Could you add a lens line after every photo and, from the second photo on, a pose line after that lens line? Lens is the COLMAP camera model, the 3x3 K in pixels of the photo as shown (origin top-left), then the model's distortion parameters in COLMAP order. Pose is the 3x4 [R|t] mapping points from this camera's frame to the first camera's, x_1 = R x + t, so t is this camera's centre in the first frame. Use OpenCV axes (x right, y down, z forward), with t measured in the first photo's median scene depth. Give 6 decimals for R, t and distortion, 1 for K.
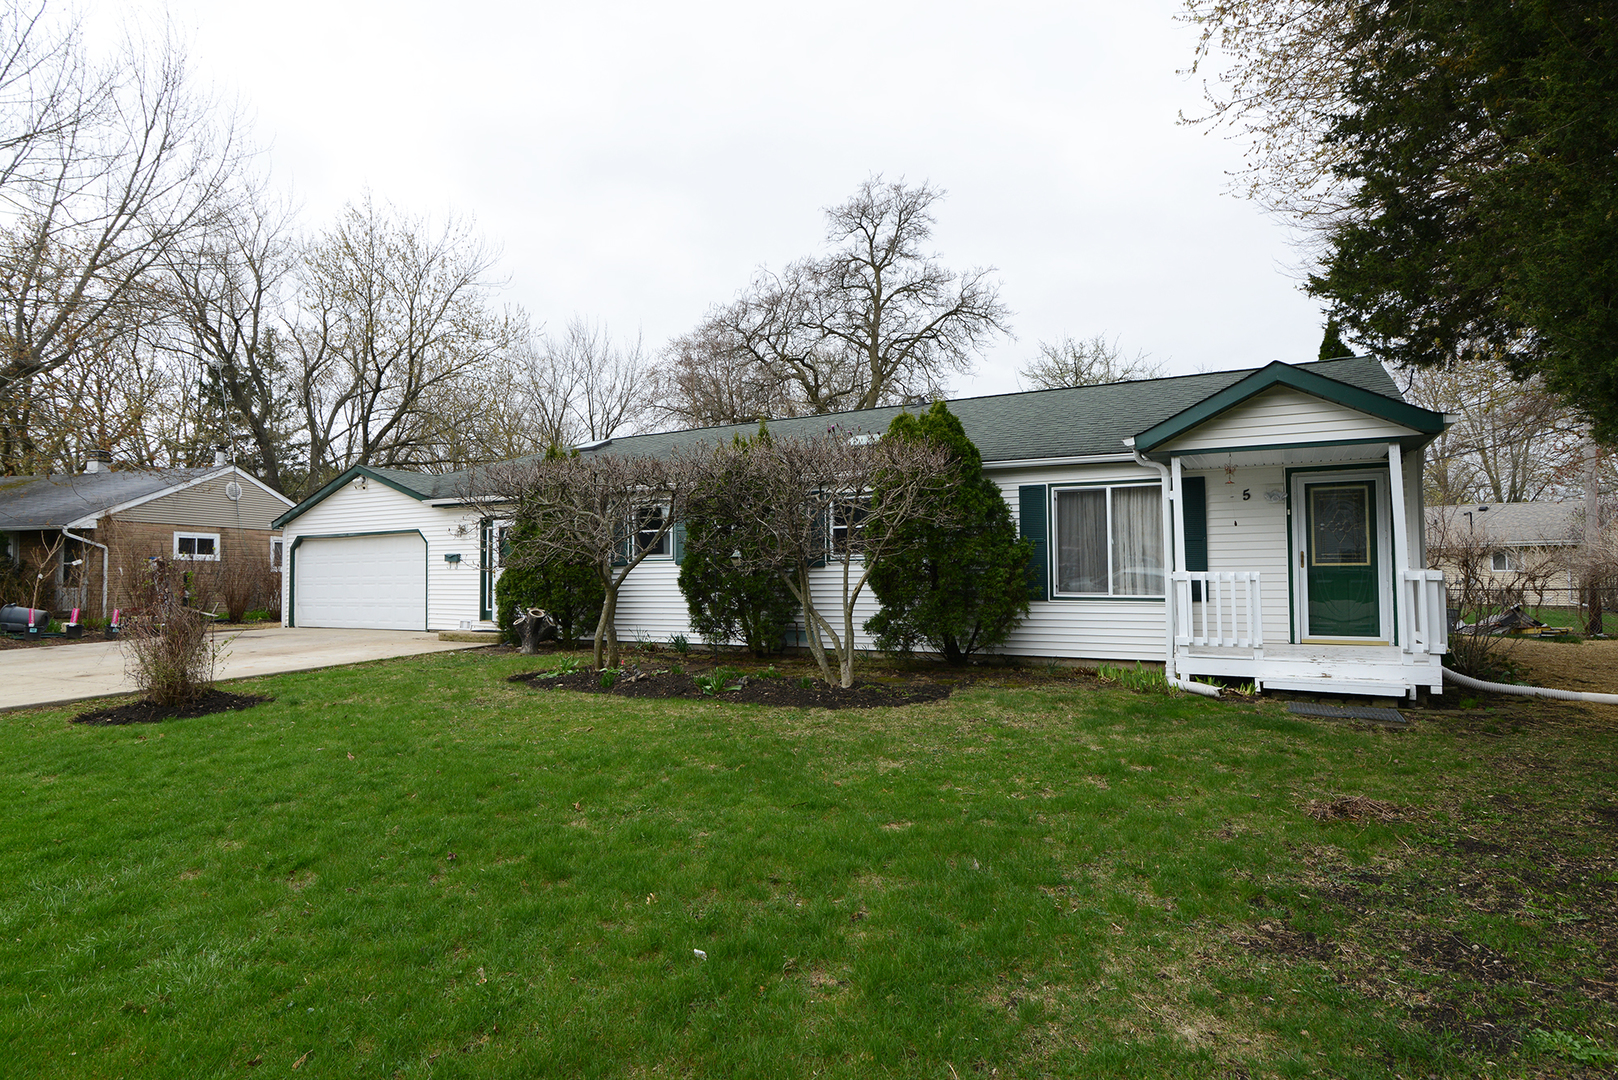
lens RADIAL K [[905.8, 0, 809.0], [0, 905.8, 540.0], [0, 0, 1]] dist [-0.005416, 0.000311]
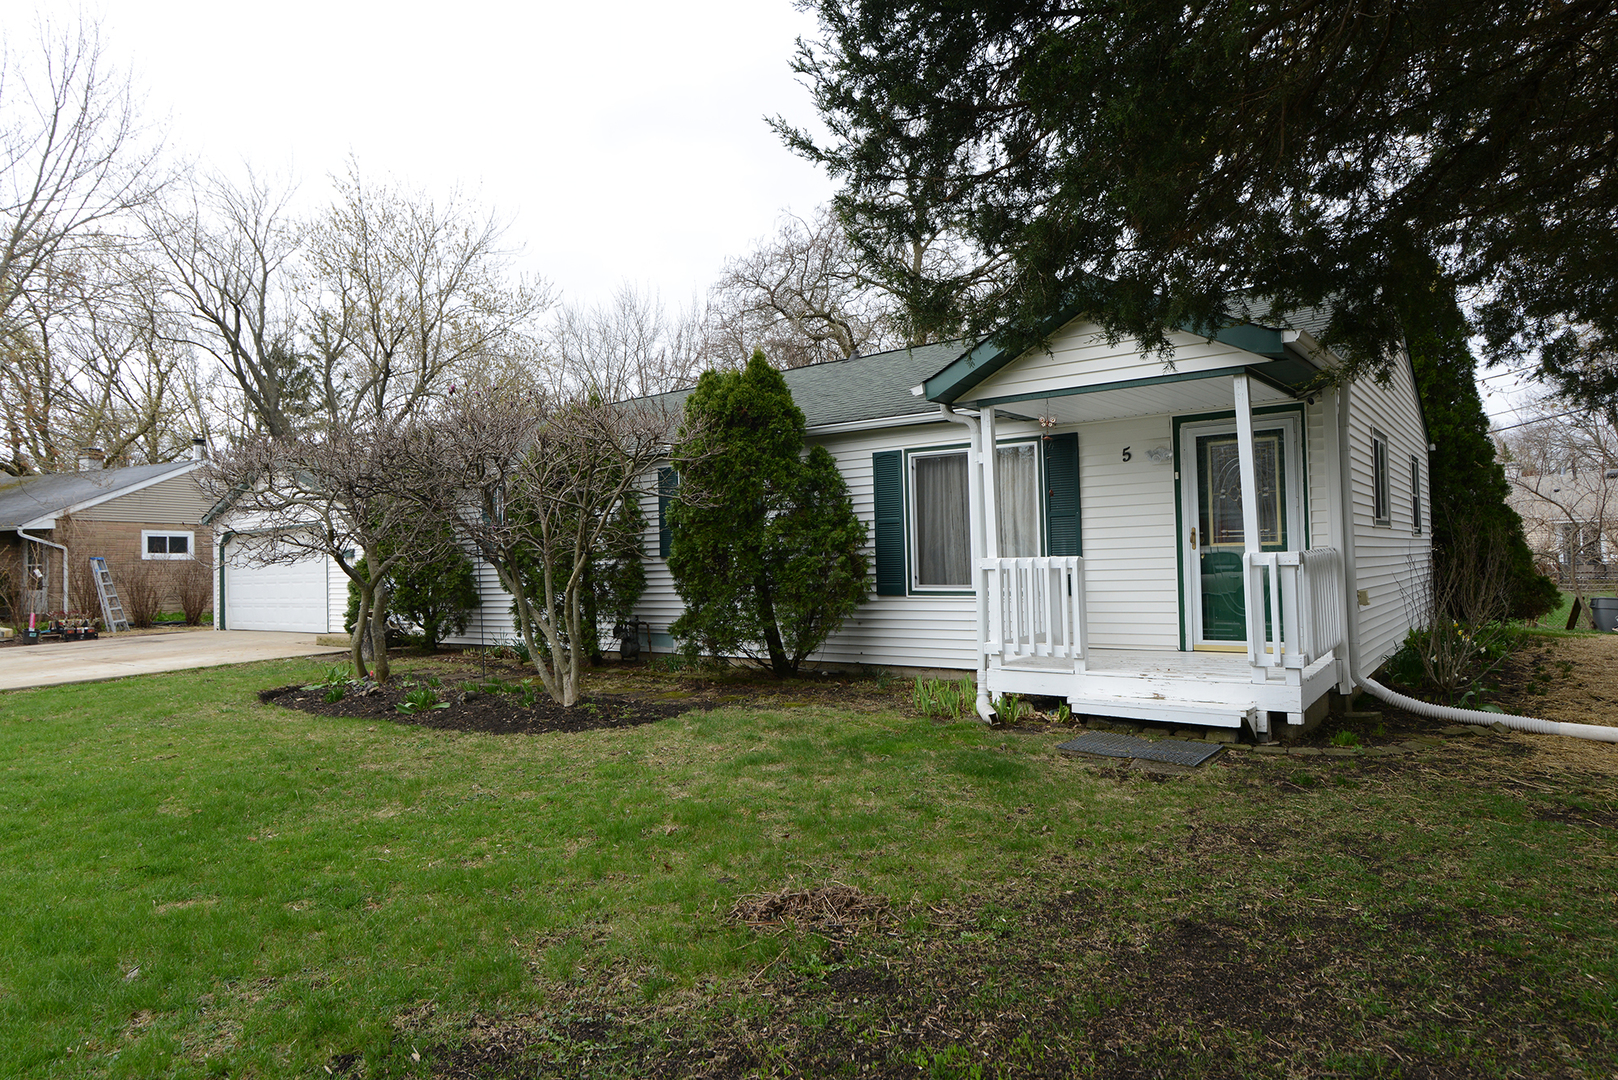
lens RADIAL K [[1011.1, 0, 809.0], [0, 1011.1, 540.0], [0, 0, 1]] dist [0.000121, -0.001682]
pose [[0.986571, -0.018849, -0.162245, 0.323902], [0.021209, 0.999693, 0.012825, 0.004616], [0.161953, -0.016094, 0.986667, 0.109870]]
